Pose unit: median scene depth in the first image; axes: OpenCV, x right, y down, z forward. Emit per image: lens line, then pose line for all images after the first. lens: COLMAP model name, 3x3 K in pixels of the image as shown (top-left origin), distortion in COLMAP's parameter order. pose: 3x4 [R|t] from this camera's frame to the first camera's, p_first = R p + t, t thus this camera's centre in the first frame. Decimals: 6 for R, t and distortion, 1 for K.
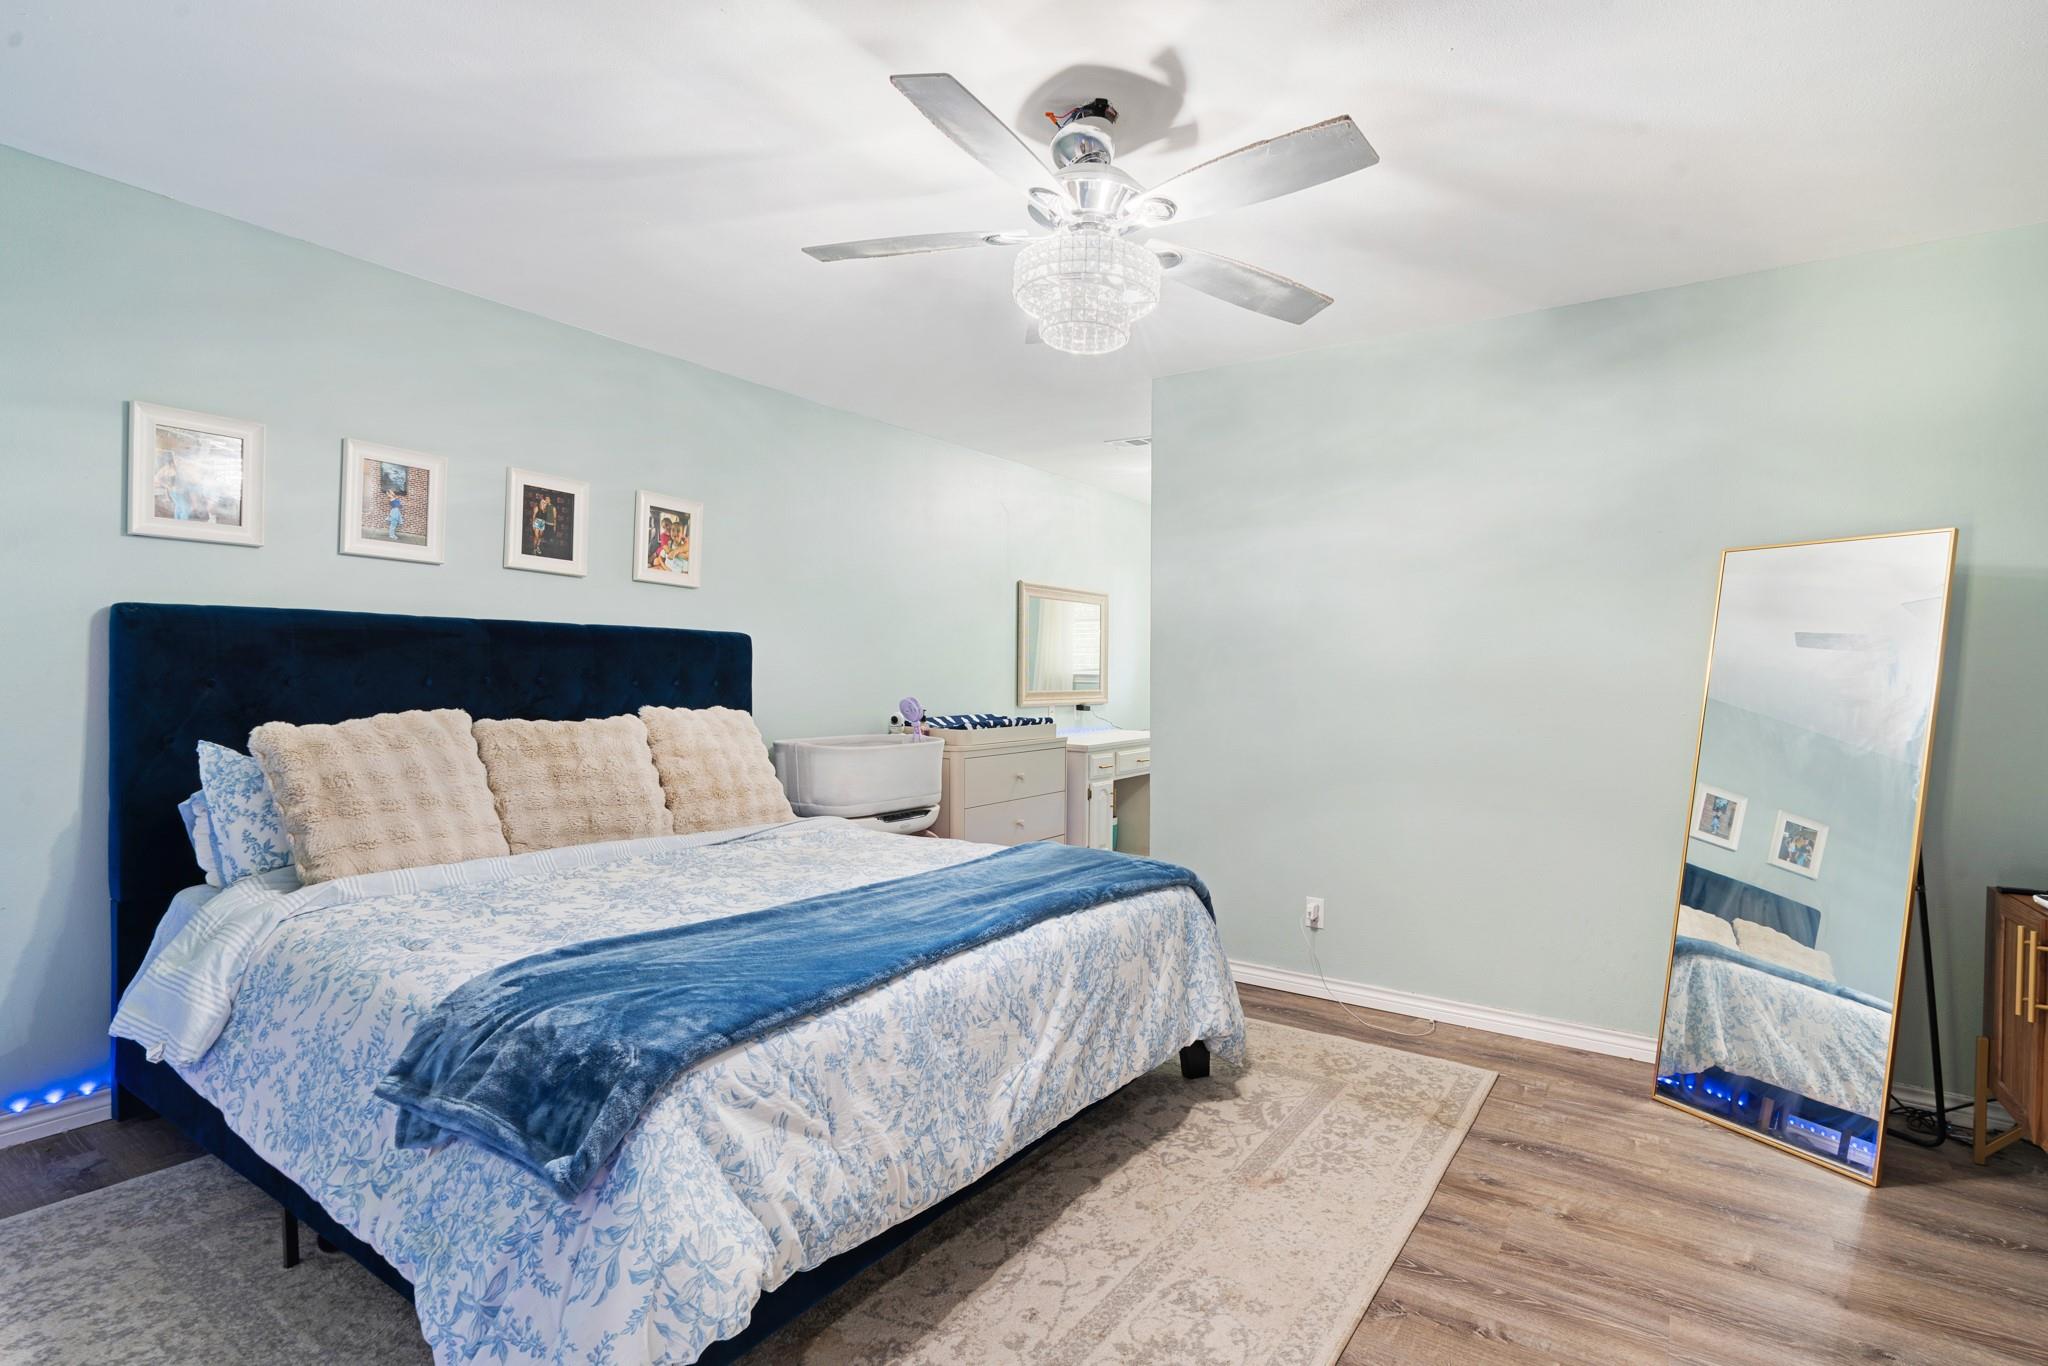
lens RADIAL K [[961.2, 0, 1025.8], [0, 961.2, 681.2], [0, 0, 1]] dist [0.001009, 0.000053]
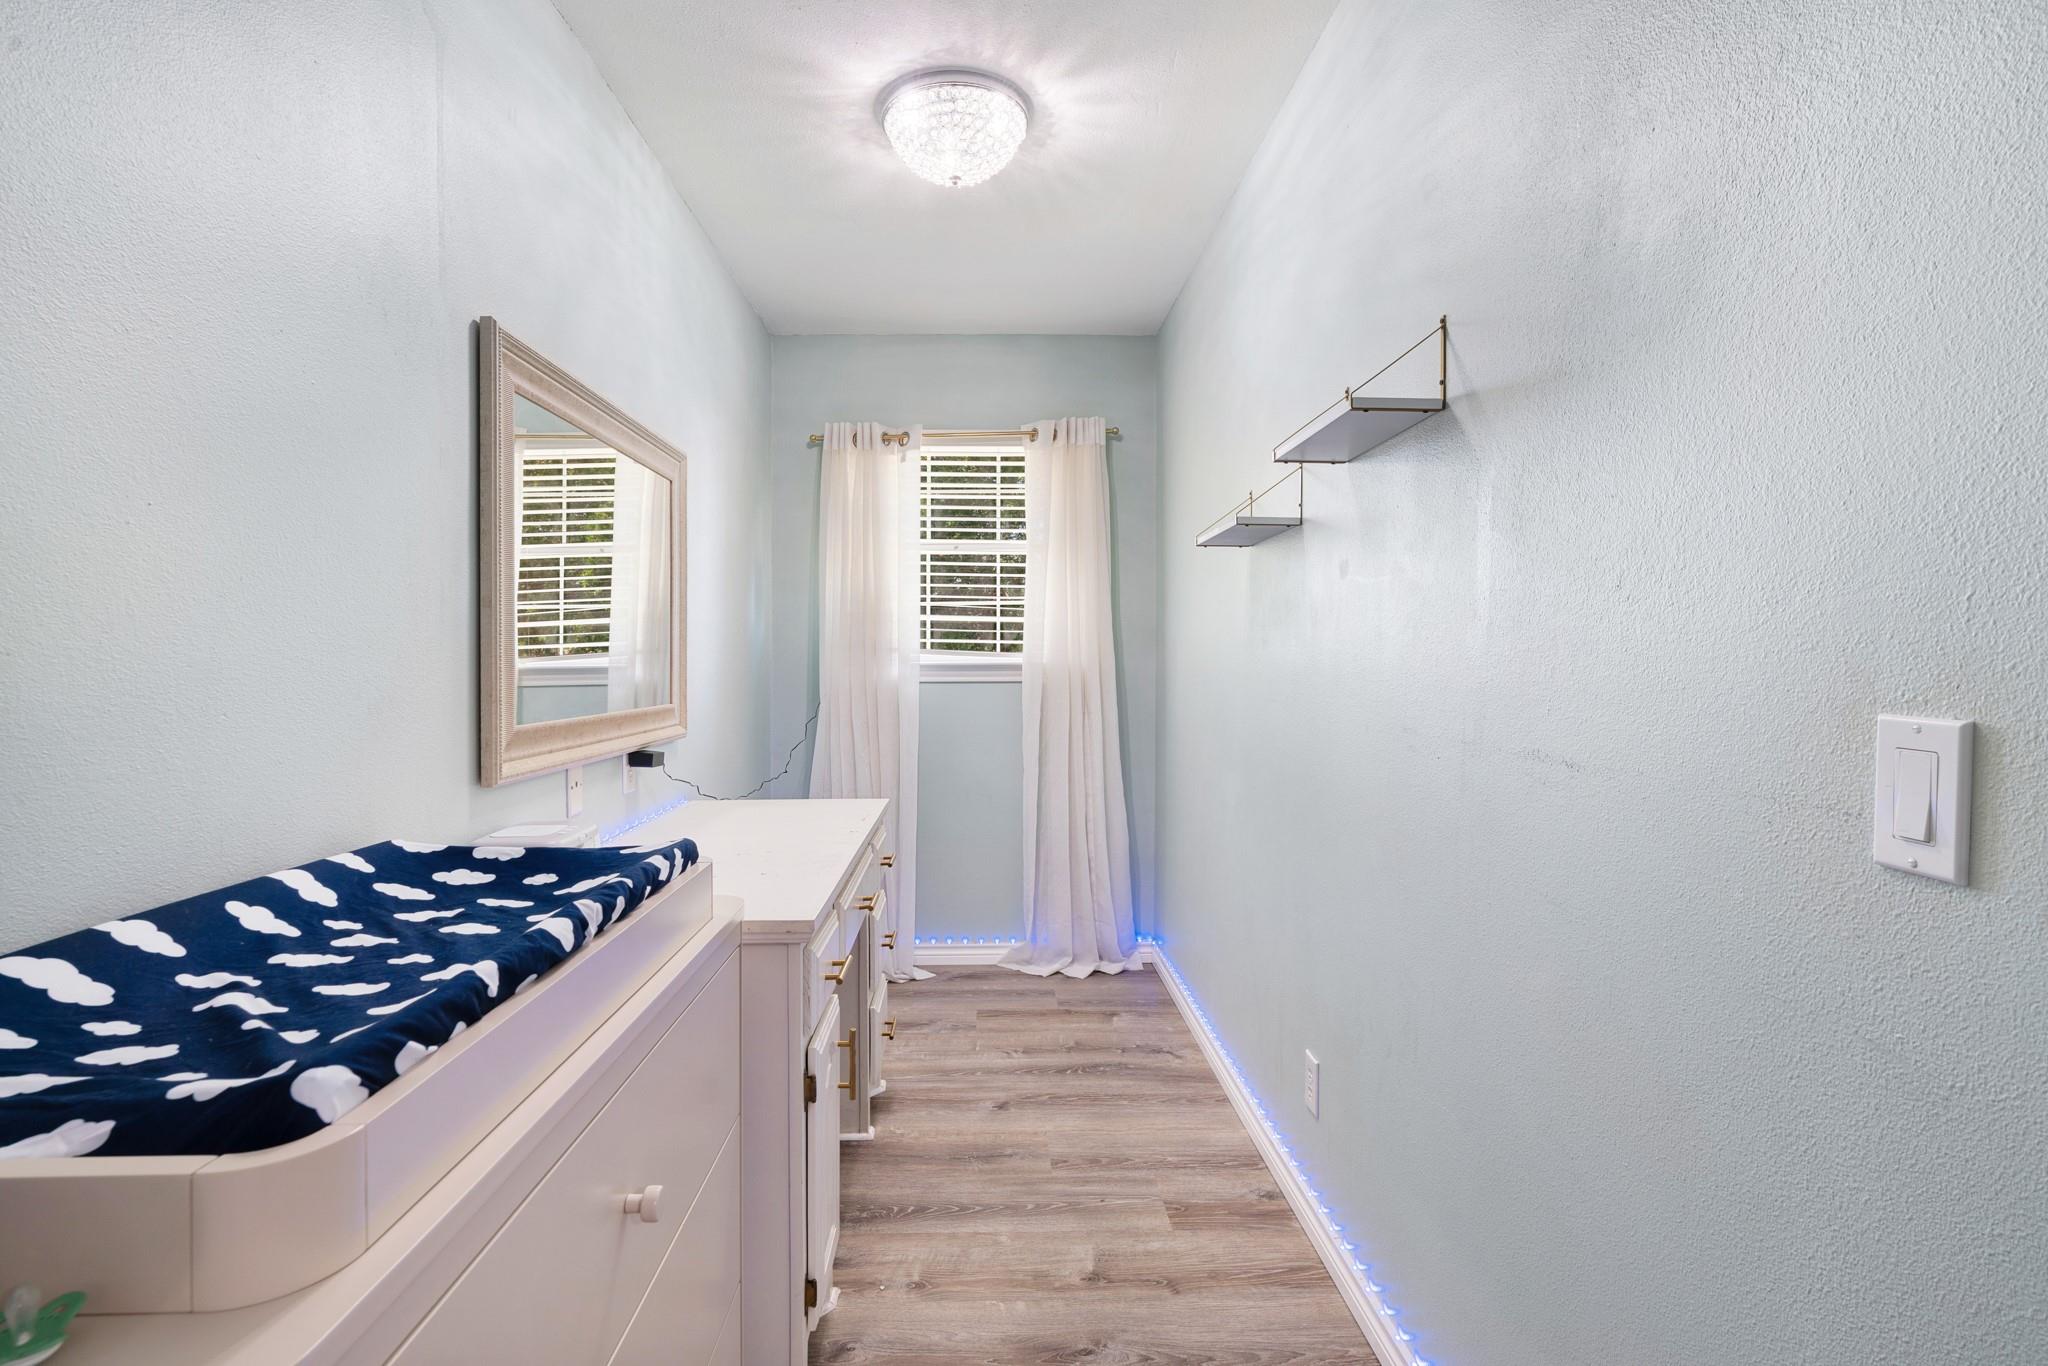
lens RADIAL K [[961.2, 0, 1022.8], [0, 961.2, 677.2], [0, 0, 1]] dist [0.001009, 0.000053]
pose [[0.795530, -0.009035, 0.605847, -0.051086], [0.007774, 0.999959, 0.004704, -0.004123], [-0.605864, 0.000968, 0.795567, 0.691128]]
